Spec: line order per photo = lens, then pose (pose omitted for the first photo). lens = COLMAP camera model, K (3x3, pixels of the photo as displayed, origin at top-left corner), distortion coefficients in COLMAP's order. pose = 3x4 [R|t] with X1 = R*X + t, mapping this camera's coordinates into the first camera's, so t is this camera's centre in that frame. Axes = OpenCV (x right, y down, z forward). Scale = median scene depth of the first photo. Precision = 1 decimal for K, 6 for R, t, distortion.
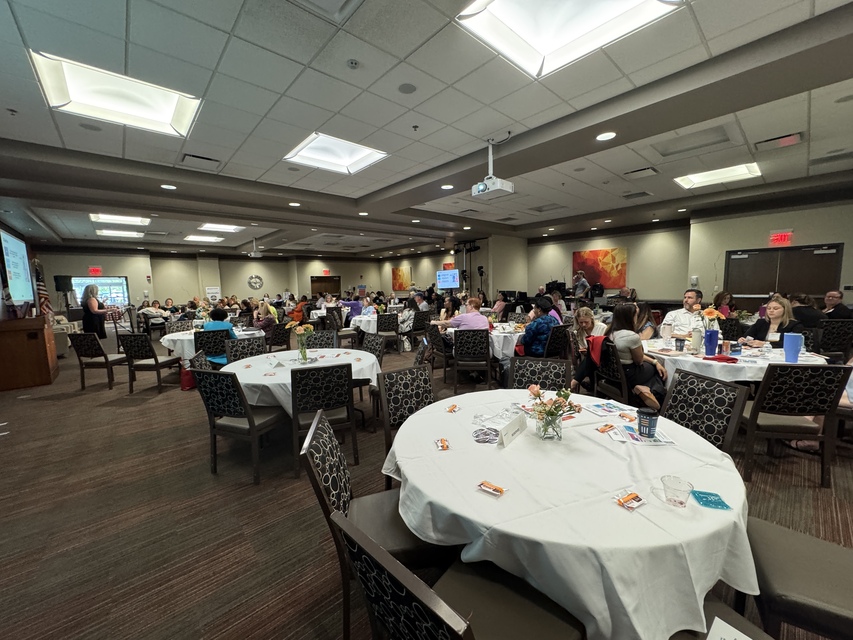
lens RADIAL K [[340.4, 0, 425.0], [0, 340.4, 318.2], [0, 0, 1]] dist [0.000228, -0.000051]
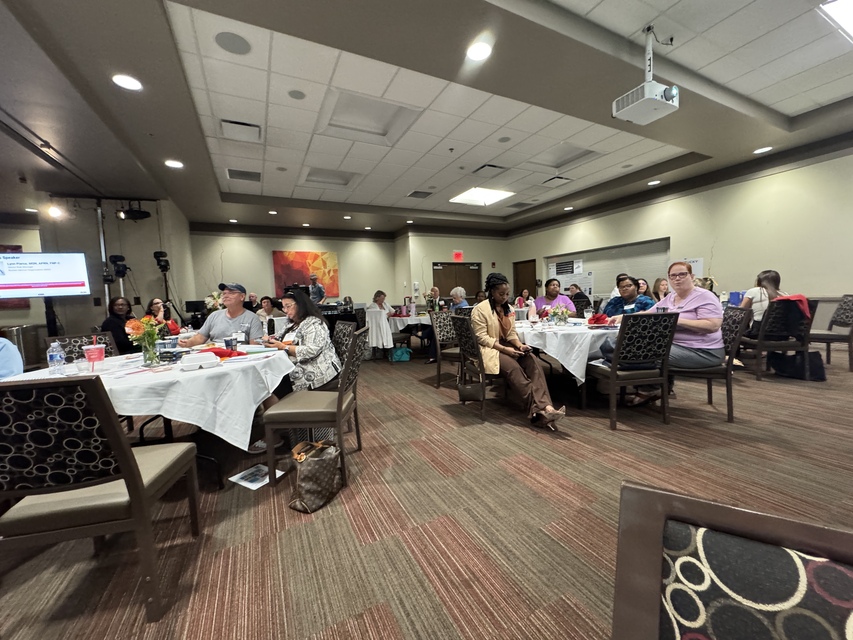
lens RADIAL K [[340.4, 0, 425.3], [0, 340.4, 319.9], [0, 0, 1]] dist [0.000228, -0.000051]
pose [[0.260984, -0.051699, 0.963958, -0.185683], [0.129403, 0.991426, 0.018138, -0.008415], [-0.956631, 0.120006, 0.265436, 0.407189]]
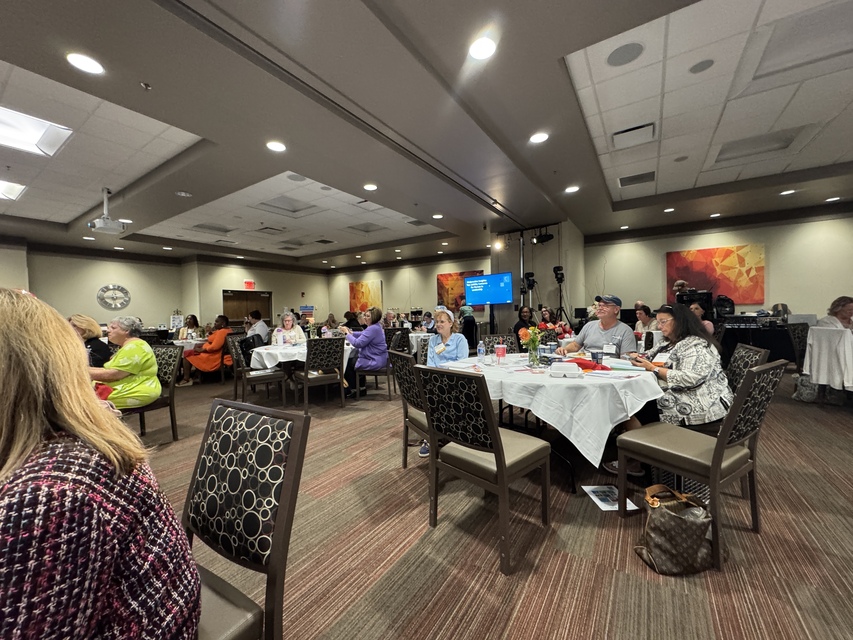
lens RADIAL K [[340.4, 0, 429.2], [0, 340.4, 319.4], [0, 0, 1]] dist [0.000228, -0.000051]
pose [[0.964888, -0.002512, 0.262650, -0.175181], [0.024310, 0.996516, -0.079777, -0.014031], [-0.261534, 0.083361, 0.961588, 0.398180]]
